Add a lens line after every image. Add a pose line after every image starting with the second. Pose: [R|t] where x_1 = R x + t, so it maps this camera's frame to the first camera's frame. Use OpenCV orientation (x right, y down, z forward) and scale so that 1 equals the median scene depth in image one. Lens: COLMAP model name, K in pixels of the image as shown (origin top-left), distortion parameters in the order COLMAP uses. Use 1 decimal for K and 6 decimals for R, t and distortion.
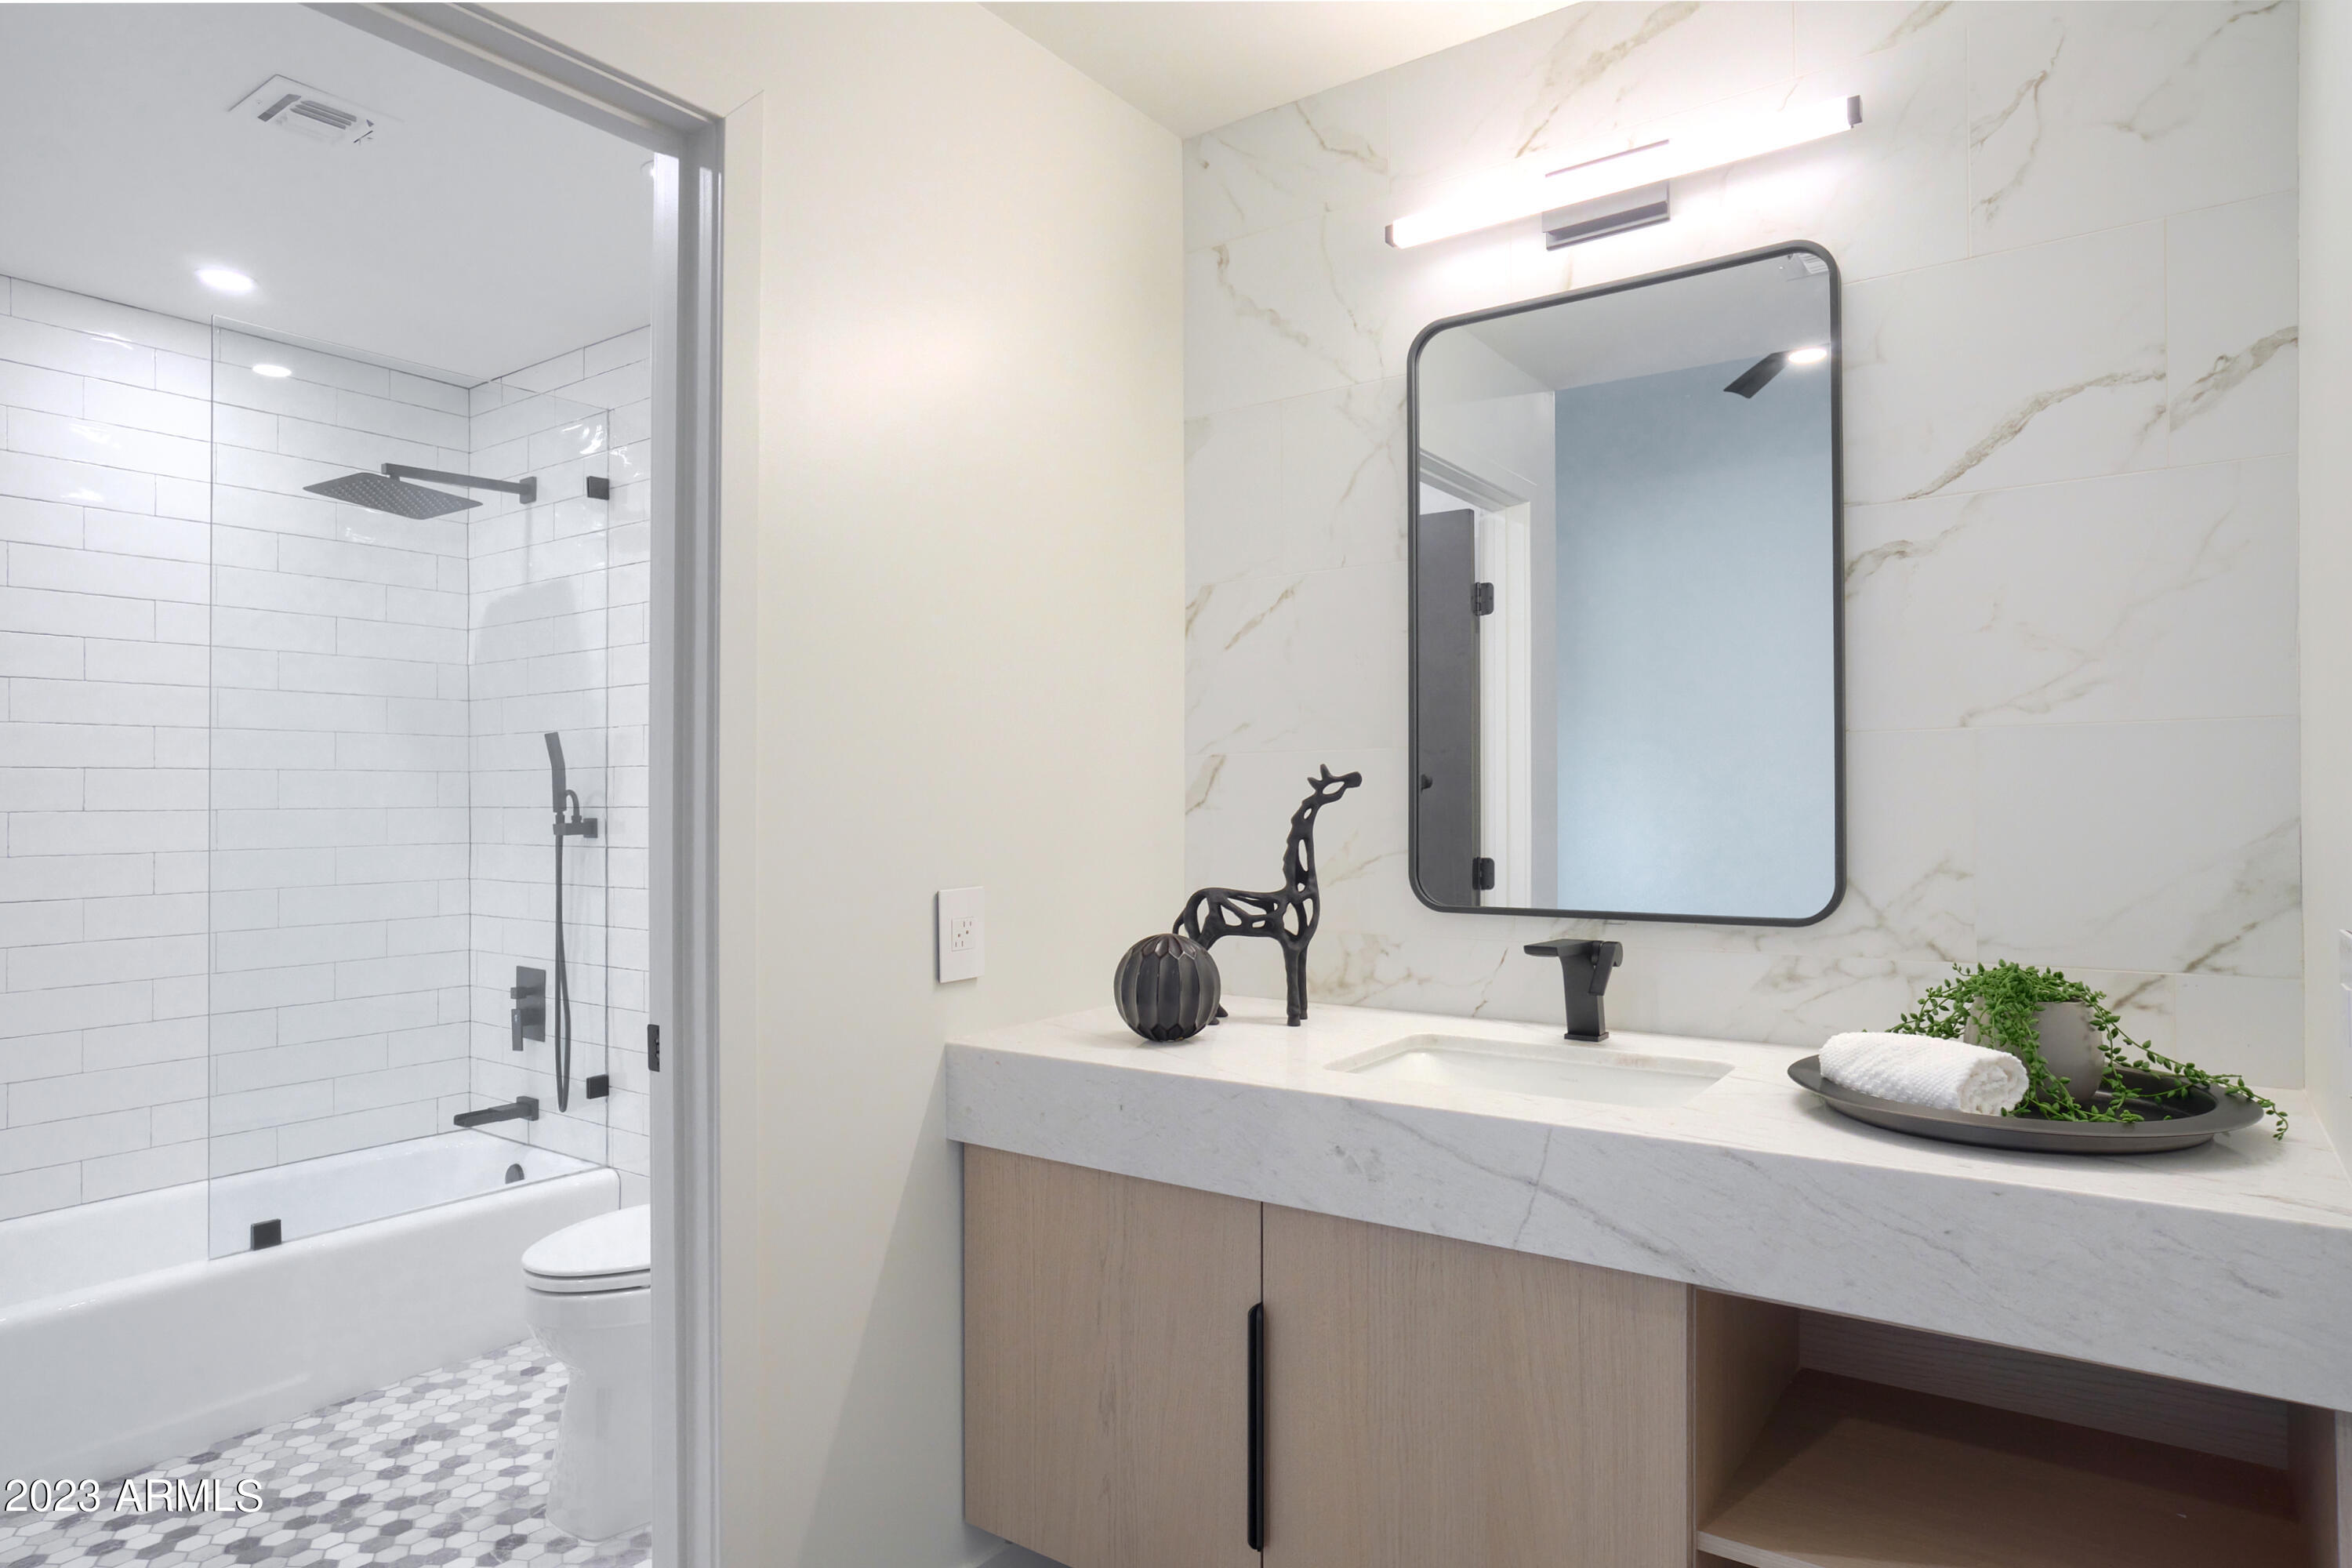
lens RADIAL K [[1378.5, 0, 1165.1], [0, 1378.5, 788.8], [0, 0, 1]] dist [-0.043235, 0.035640]
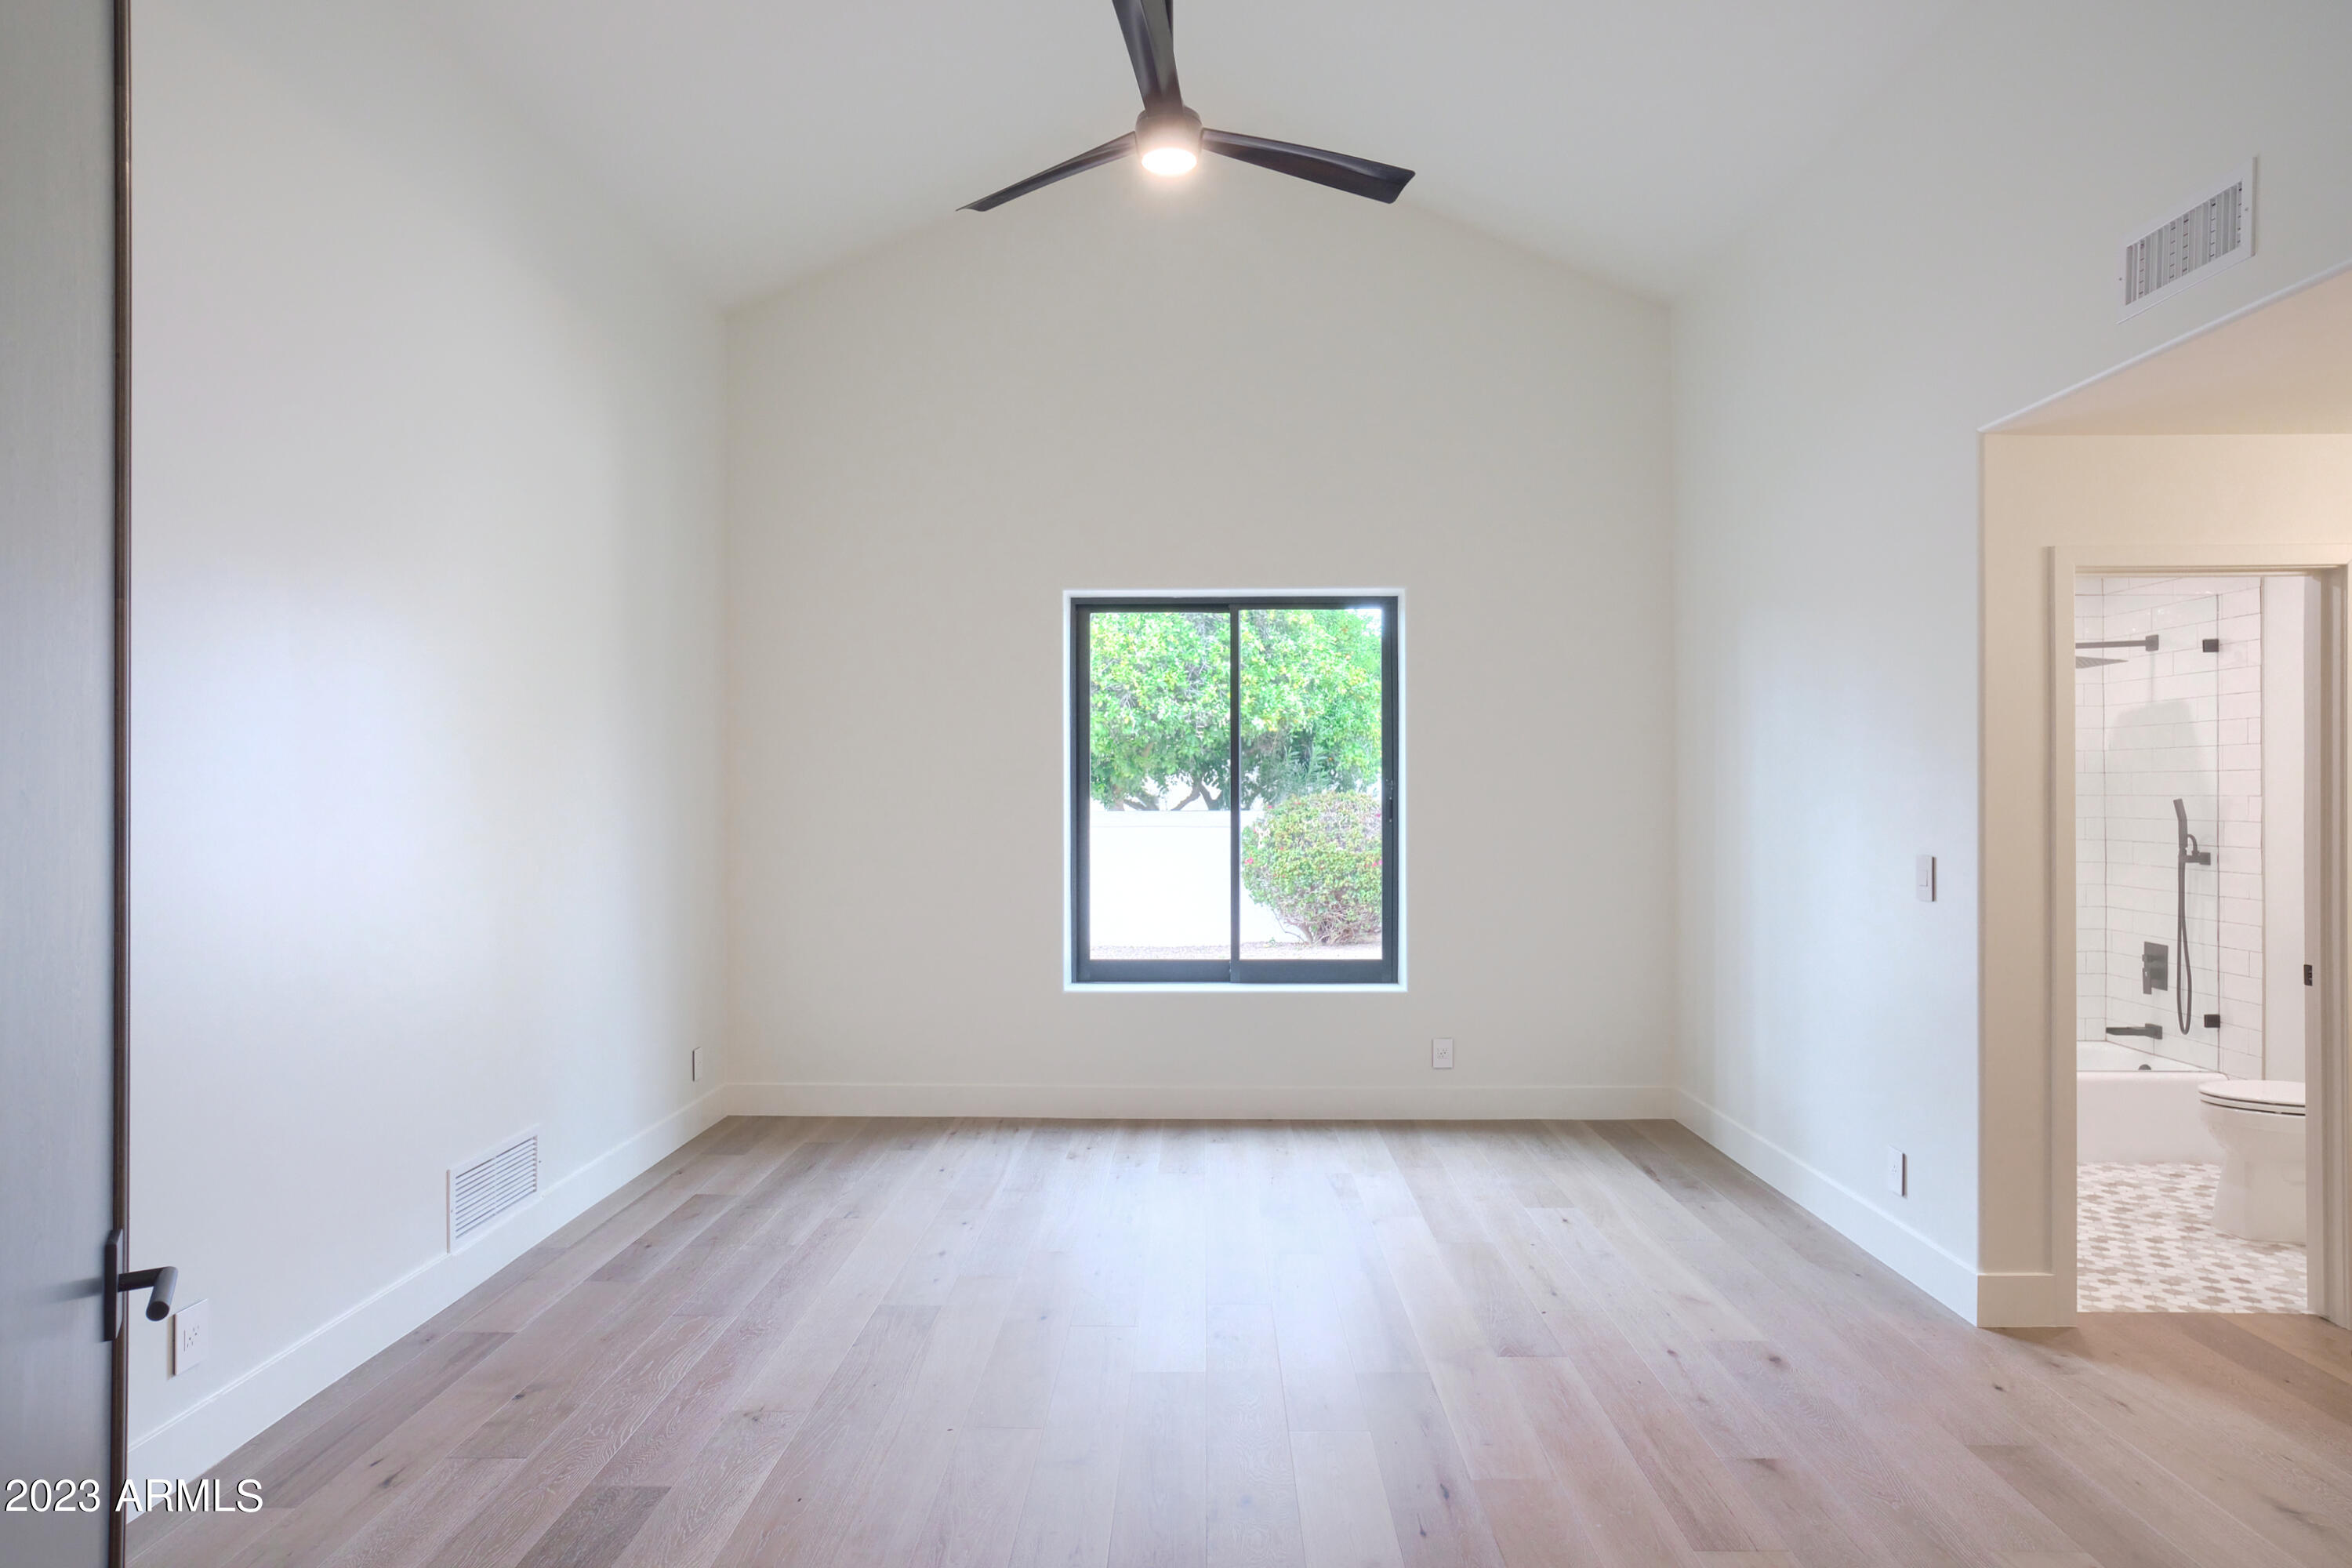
lens RADIAL K [[1378.5, 0, 1165.1], [0, 1378.5, 788.8], [0, 0, 1]] dist [-0.043235, 0.035640]
pose [[0.564027, 0.000476, -0.825756, 0.204885], [0.009071, 0.999936, 0.006772, -0.074473], [0.825706, -0.011310, 0.563987, -0.892723]]
